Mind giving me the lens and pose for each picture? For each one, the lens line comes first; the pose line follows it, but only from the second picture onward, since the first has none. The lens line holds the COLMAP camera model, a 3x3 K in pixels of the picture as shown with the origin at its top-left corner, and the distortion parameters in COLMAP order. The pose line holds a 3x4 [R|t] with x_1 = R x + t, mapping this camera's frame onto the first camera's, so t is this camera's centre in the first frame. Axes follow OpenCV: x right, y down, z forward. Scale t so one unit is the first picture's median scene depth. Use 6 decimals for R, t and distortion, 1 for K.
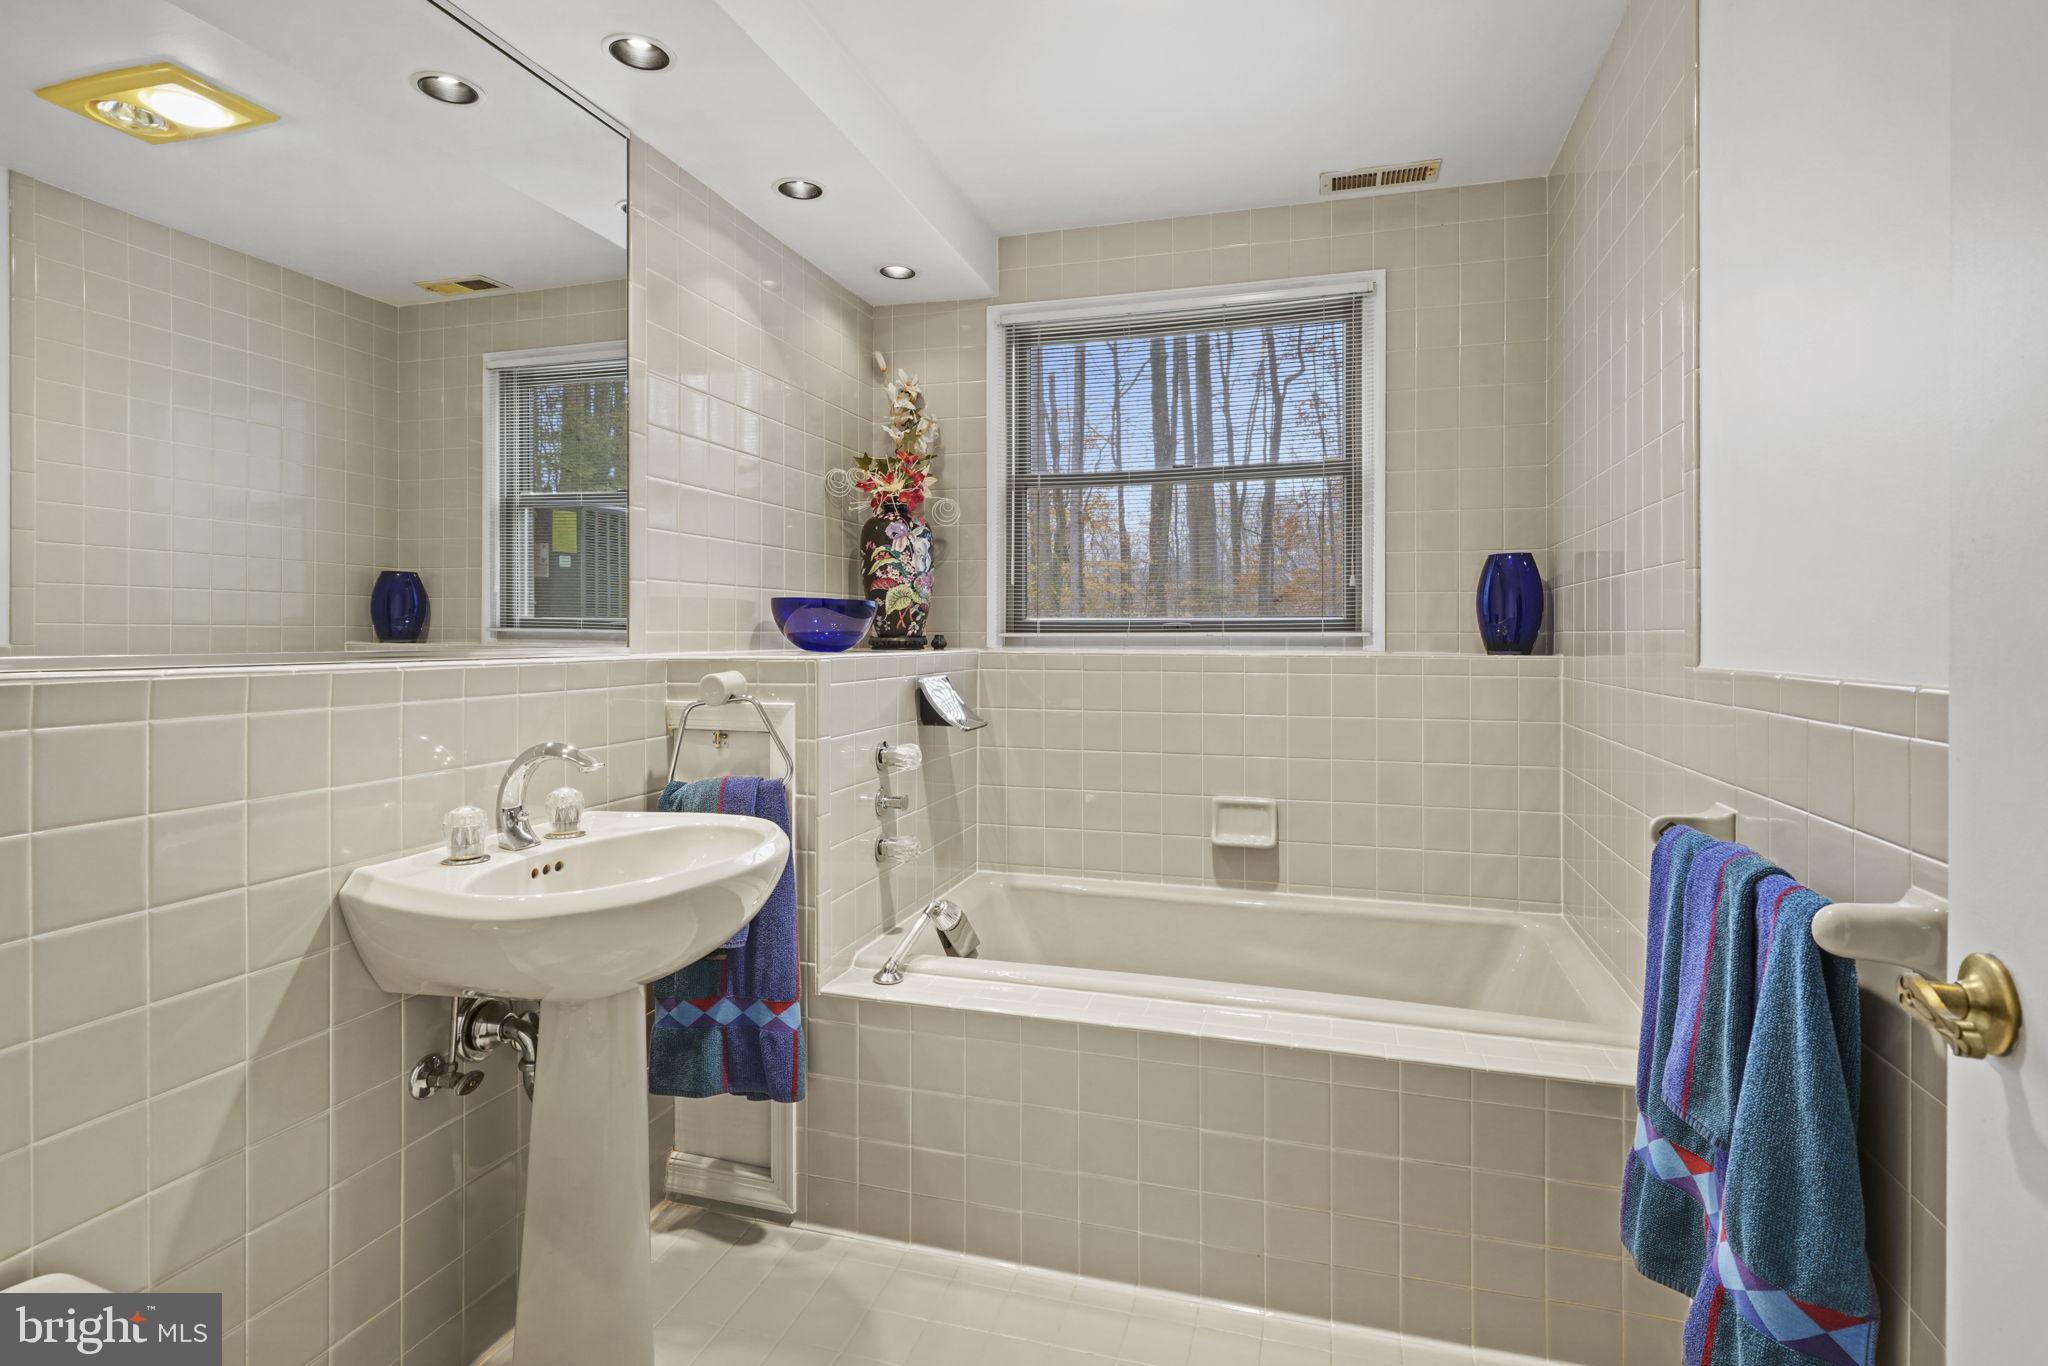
lens RADIAL K [[985.8, 0, 1029.2], [0, 985.8, 667.2], [0, 0, 1]] dist [-0.016239, 0.000821]
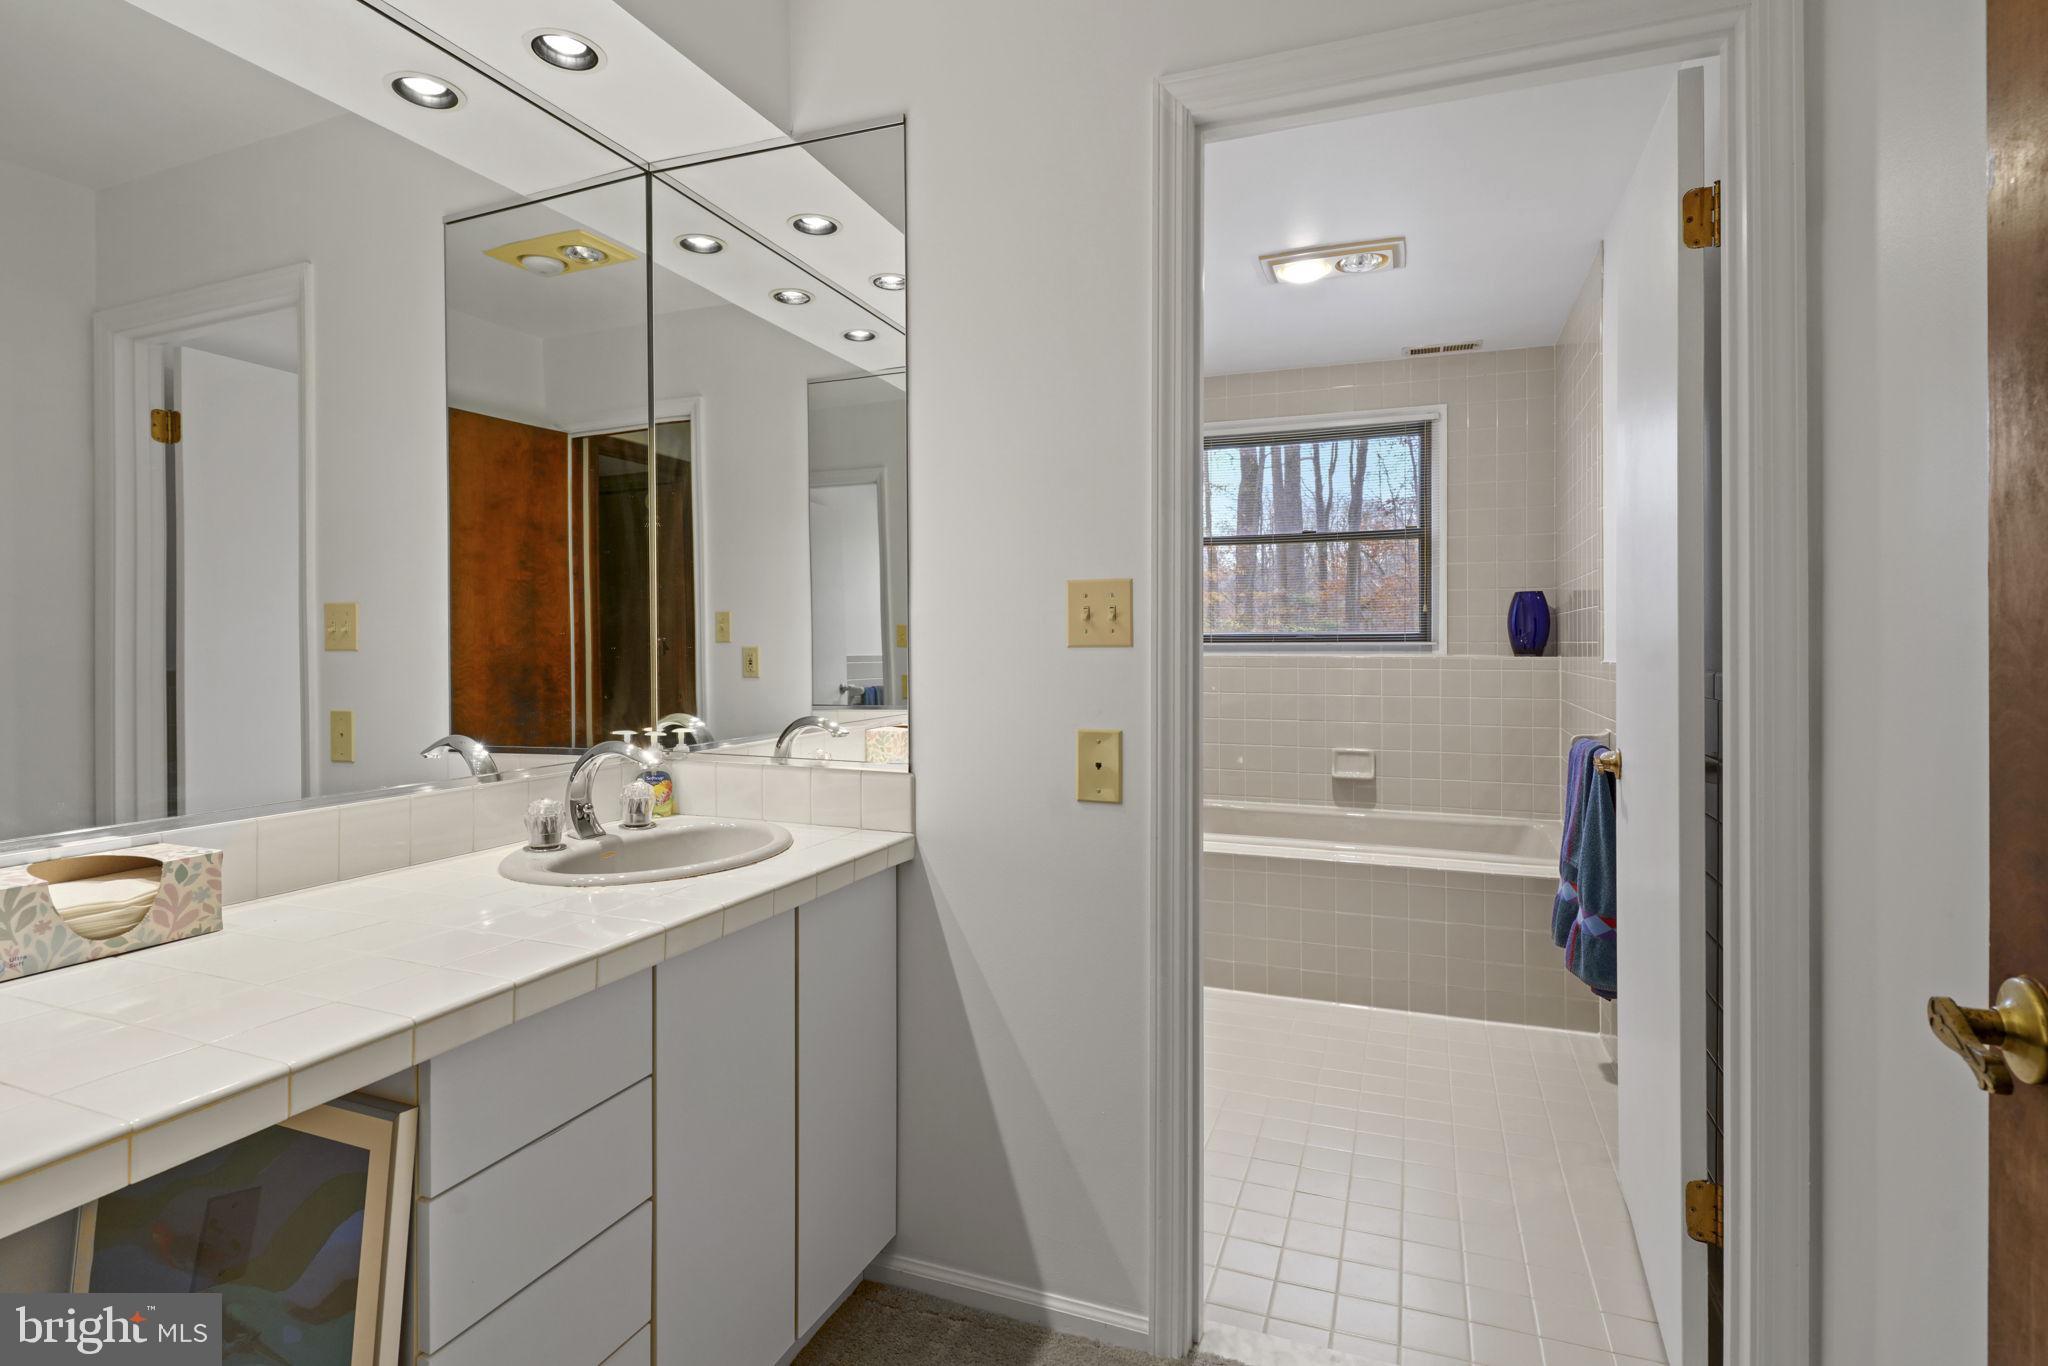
lens RADIAL K [[985.8, 0, 1022.8], [0, 985.8, 668.9], [0, 0, 1]] dist [-0.016239, 0.000821]
pose [[0.996234, -0.000148, -0.086702, -0.166661], [-0.000333, 0.999985, -0.005529, 0.015471], [0.086701, 0.005537, 0.996219, -0.593605]]
